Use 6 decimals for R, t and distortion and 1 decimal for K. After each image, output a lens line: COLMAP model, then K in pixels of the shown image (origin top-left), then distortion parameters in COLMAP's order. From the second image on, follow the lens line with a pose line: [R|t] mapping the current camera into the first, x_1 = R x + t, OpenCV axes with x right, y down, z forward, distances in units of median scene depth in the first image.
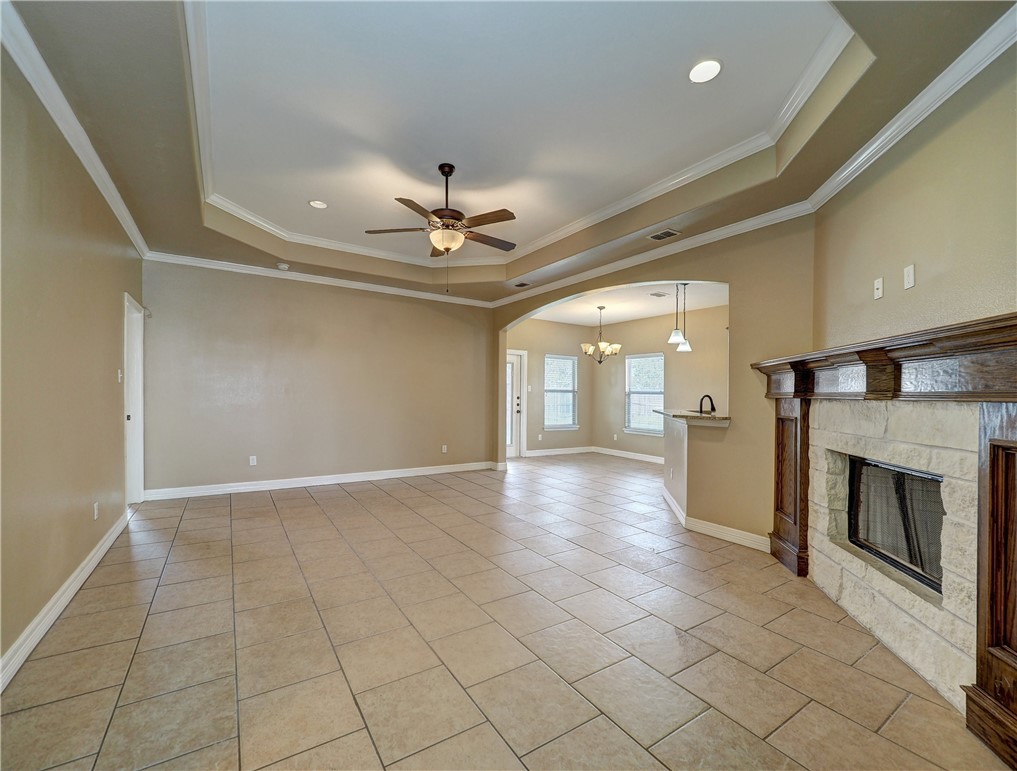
lens RADIAL K [[428.4, 0, 507.7], [0, 428.4, 383.5], [0, 0, 1]] dist [-0.009752, -0.000136]
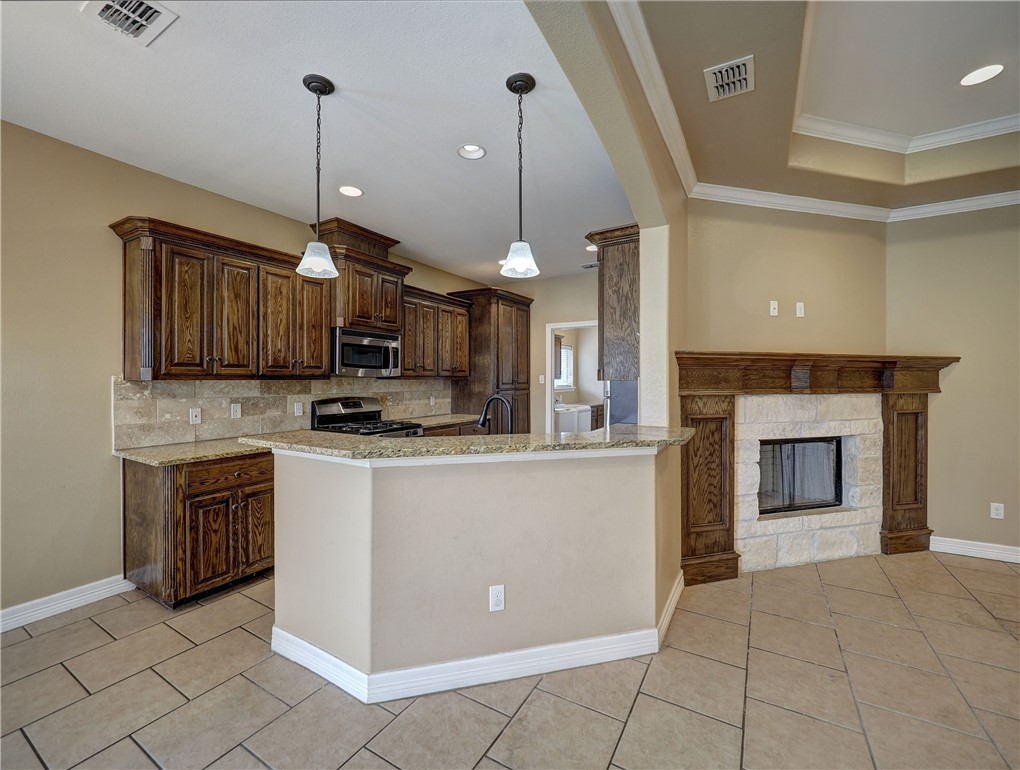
lens RADIAL K [[429.6, 0, 509.2], [0, 429.6, 383.0], [0, 0, 1]] dist [-0.009752, -0.000136]
pose [[-0.439944, -0.024958, 0.897678, 0.014606], [-0.030262, 0.999458, 0.012957, 0.003528], [-0.897515, -0.021466, -0.440461, 0.682664]]
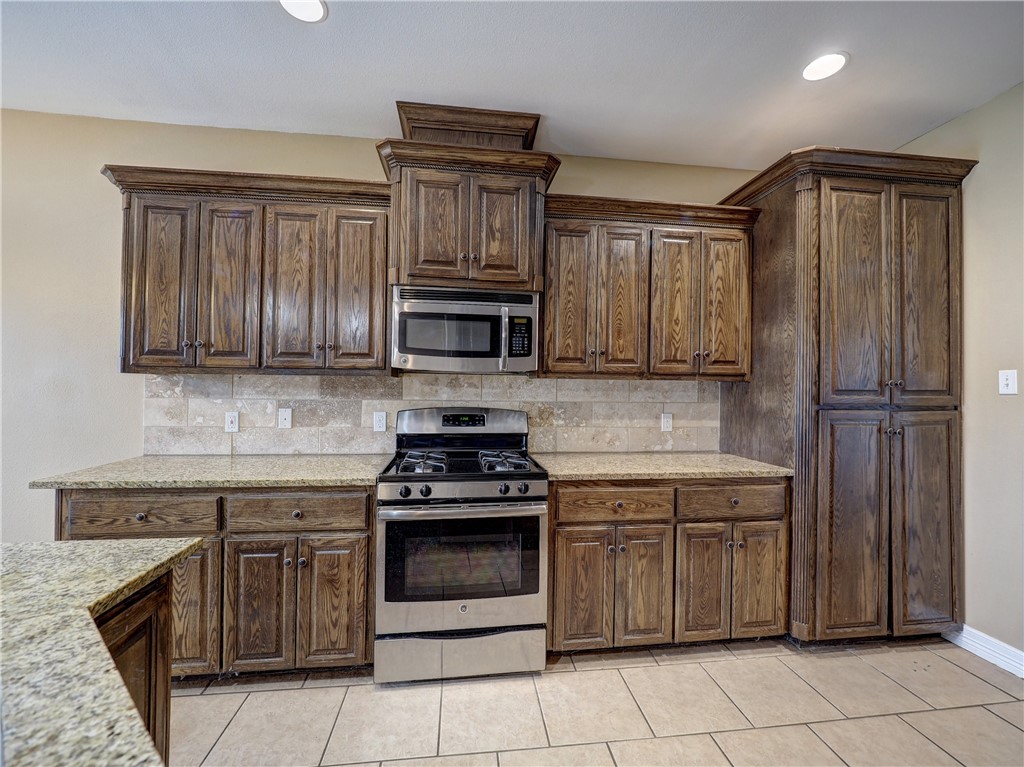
lens RADIAL K [[427.0, 0, 512.8], [0, 427.0, 382.6], [0, 0, 1]] dist [-0.010047, 0.000497]
pose [[0.439468, -0.000877, 0.898258, 0.287620], [-0.026718, 0.999544, 0.014048, 0.009763], [-0.897861, -0.030173, 0.439244, 0.471948]]
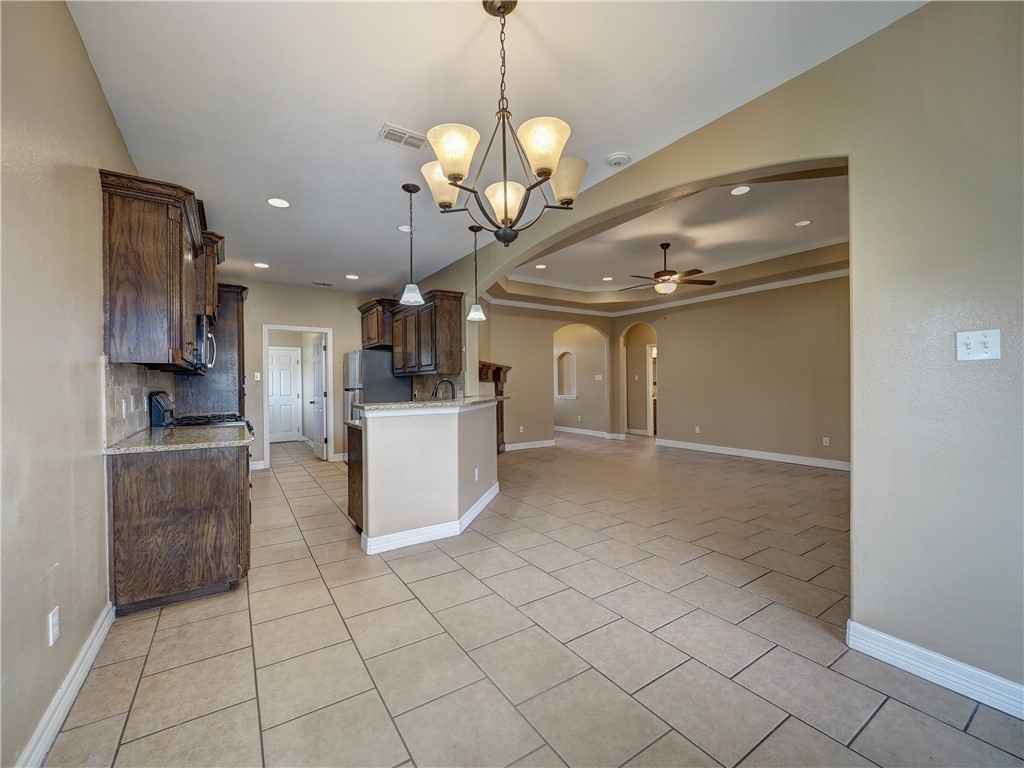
lens RADIAL K [[422.7, 0, 513.8], [0, 422.7, 388.1], [0, 0, 1]] dist [-0.000836, -0.000012]
pose [[-0.999898, -0.013089, -0.005725, 0.186248], [-0.013012, 0.999827, -0.013317, 0.030866], [0.005899, -0.013242, -0.999895, 1.068941]]
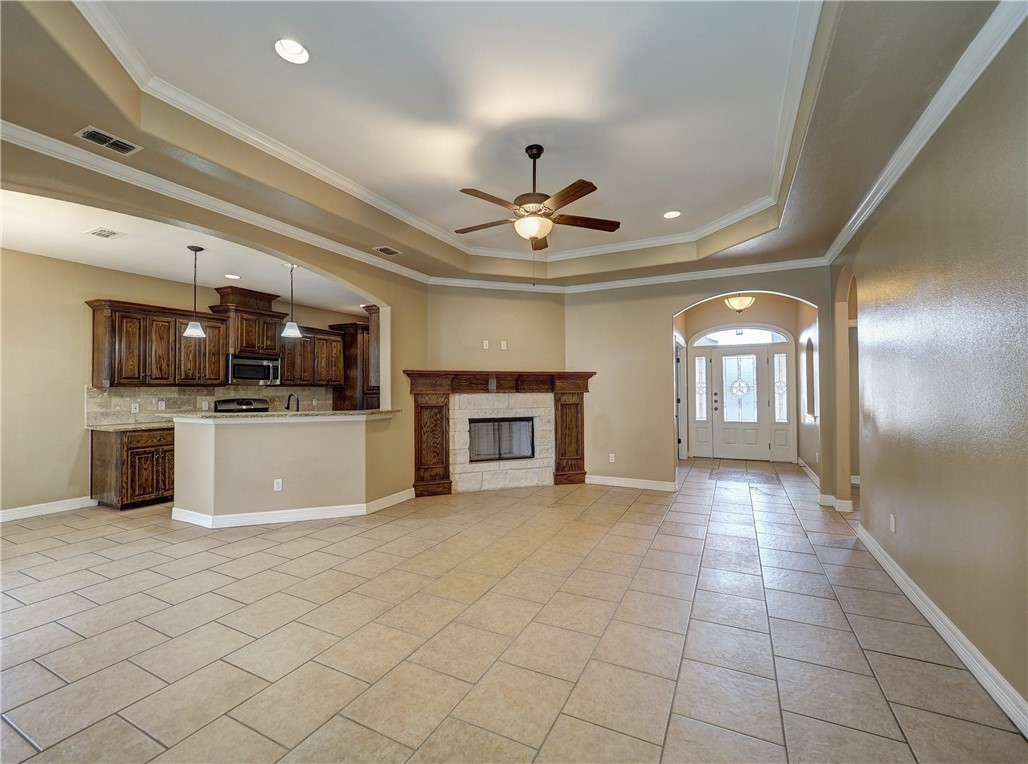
lens RADIAL K [[438.0, 0, 526.8], [0, 438.0, 383.5], [0, 0, 1]] dist [-0.015331, 0.000087]
pose [[-0.519745, -0.004742, 0.854308, -0.372009], [-0.024482, 0.999657, -0.009345, 0.000617], [-0.853971, -0.025772, -0.519682, 0.603682]]
